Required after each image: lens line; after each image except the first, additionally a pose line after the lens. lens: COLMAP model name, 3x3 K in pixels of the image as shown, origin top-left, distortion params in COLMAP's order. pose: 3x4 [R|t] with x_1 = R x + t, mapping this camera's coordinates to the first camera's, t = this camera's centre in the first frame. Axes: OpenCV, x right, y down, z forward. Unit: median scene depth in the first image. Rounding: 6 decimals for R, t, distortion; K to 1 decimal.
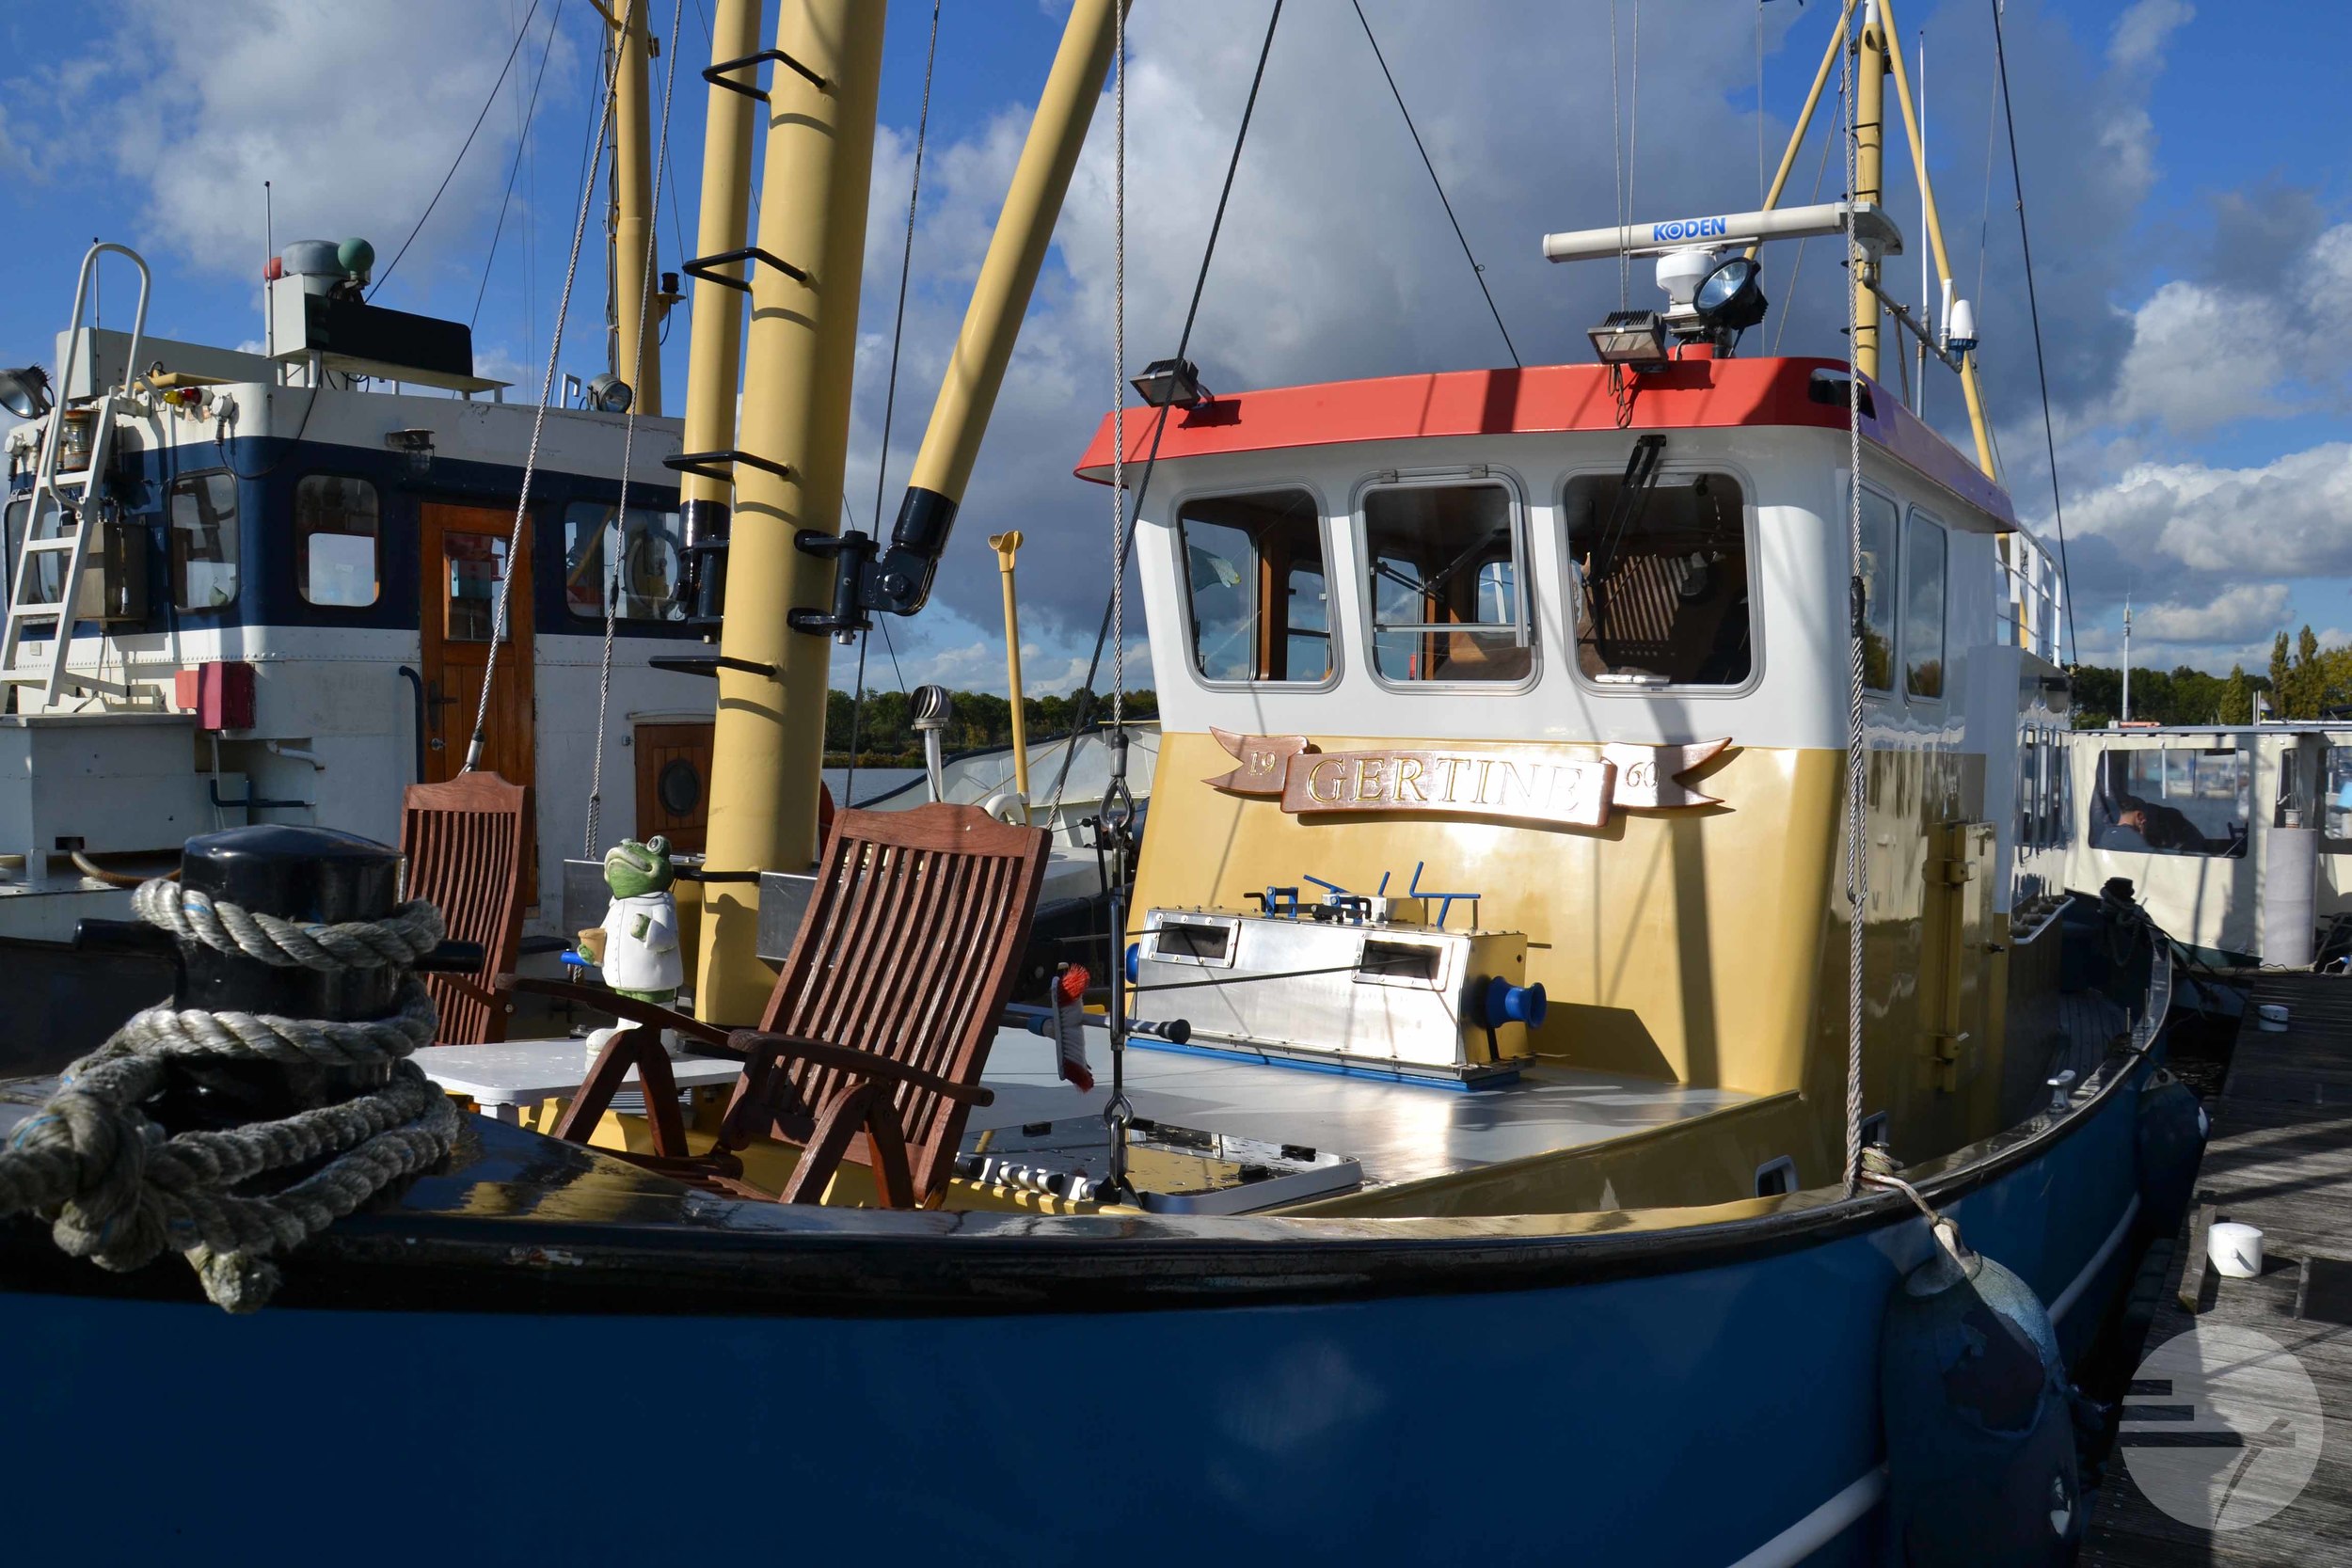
lens RADIAL K [[1883.4, 0, 1176.0], [0, 1883.4, 784.0], [0, 0, 1]] dist [-0.142808, 0.101594]
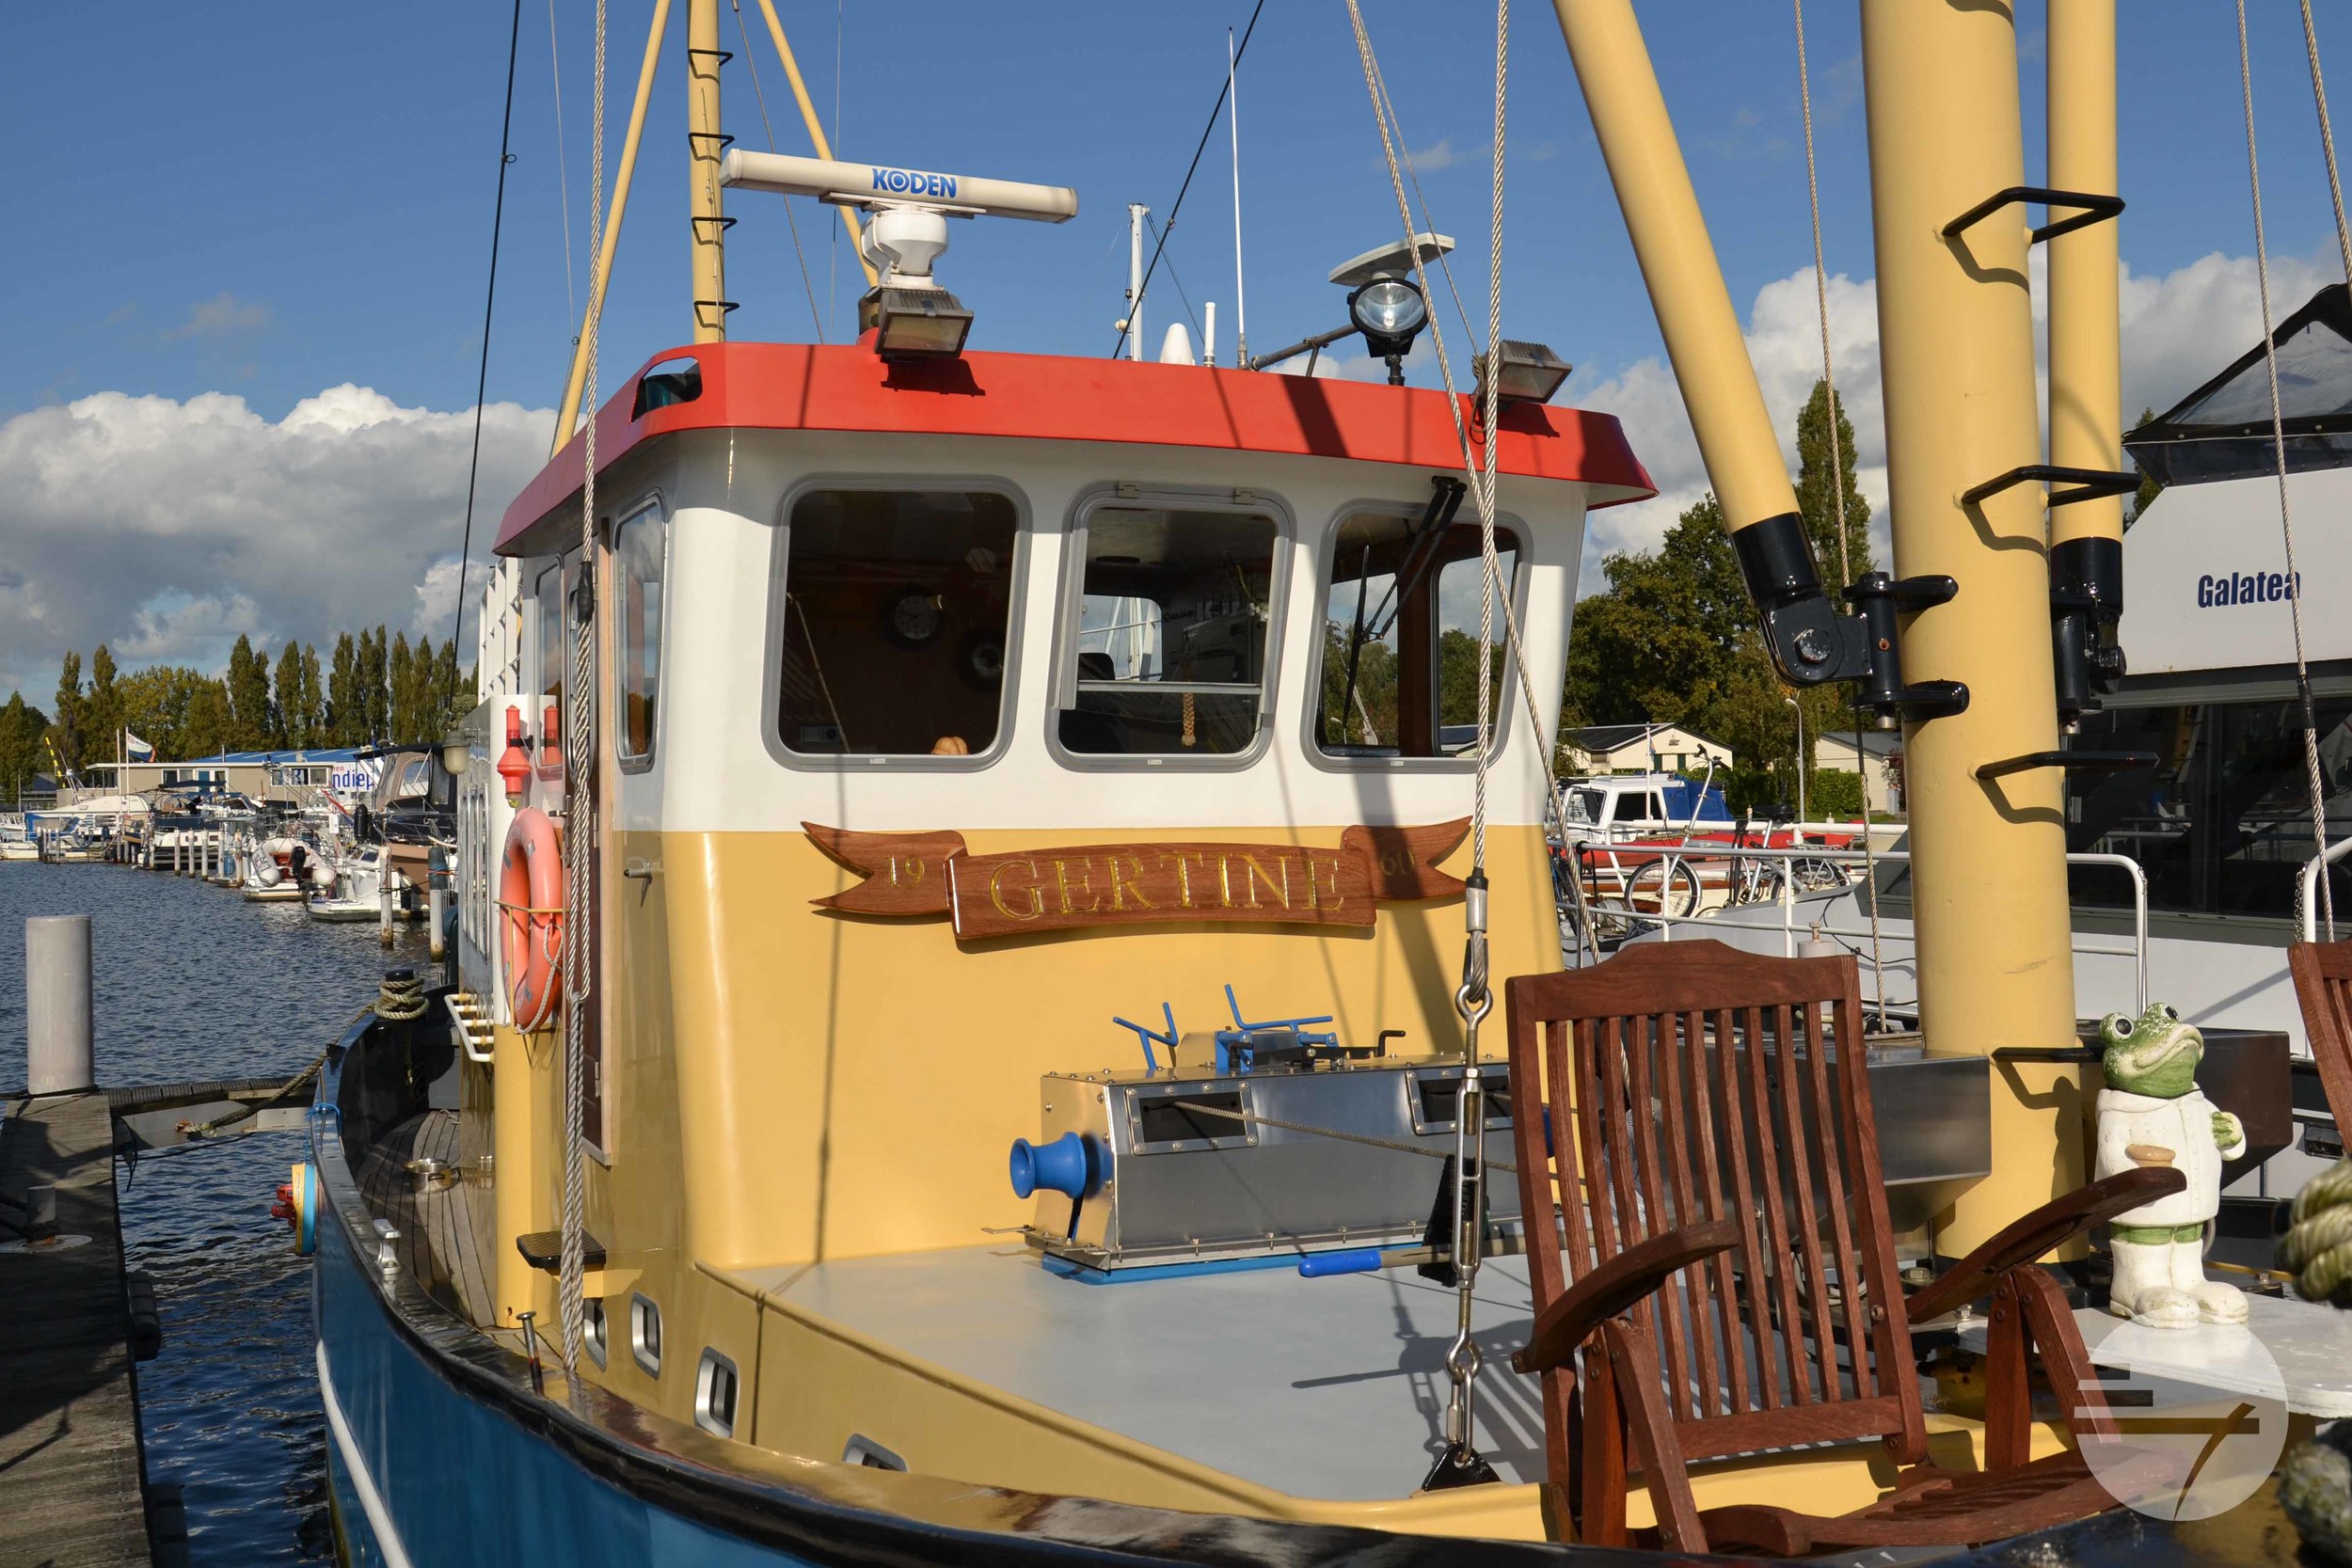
lens RADIAL K [[2428.6, 0, 1241.9], [0, 2428.6, 694.2], [0, 0, 1]] dist [-0.081833, -0.008718]
pose [[0.517265, 0.010013, 0.855767, -0.693888], [0.045089, 0.998224, -0.038933, -0.037960], [-0.854637, 0.058725, 0.515895, 0.436141]]
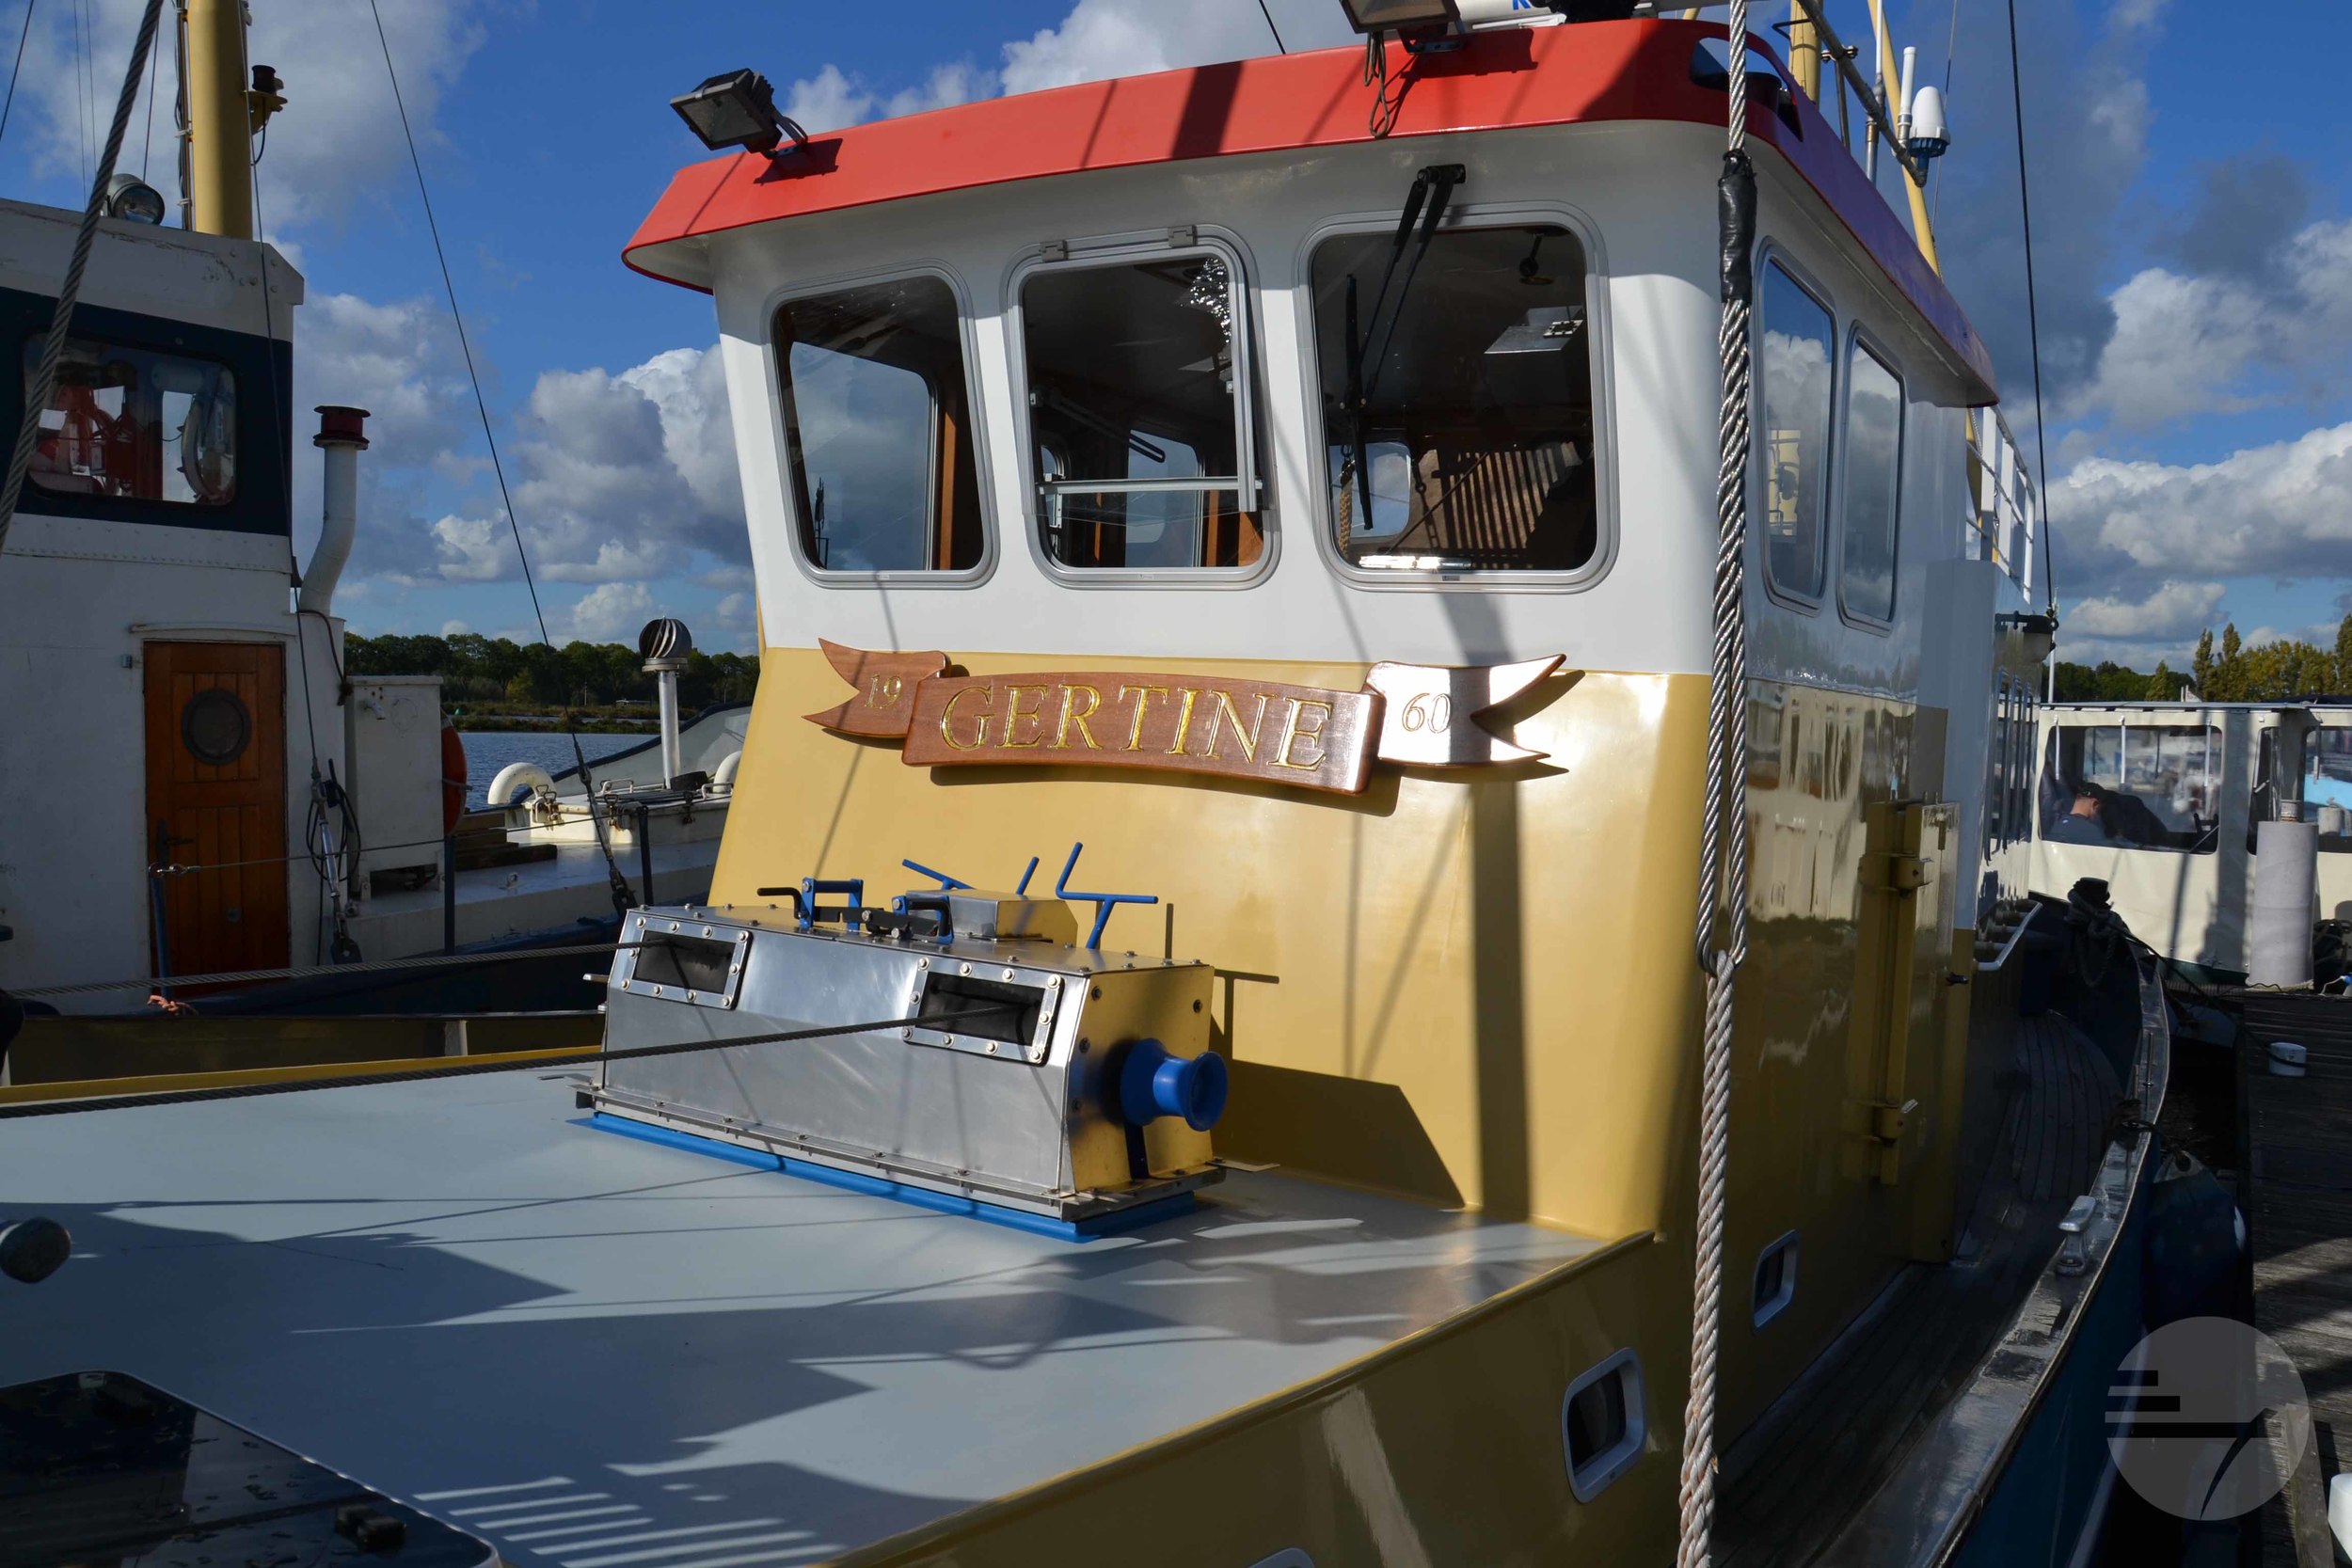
lens RADIAL K [[1883.4, 0, 1176.0], [0, 1883.4, 784.0], [0, 0, 1]] dist [-0.142808, 0.101594]
pose [[0.999158, 0.019227, 0.036238, 0.131738], [-0.019699, 0.999725, 0.012717, 0.011868], [-0.035984, -0.013421, 0.999262, 0.338811]]
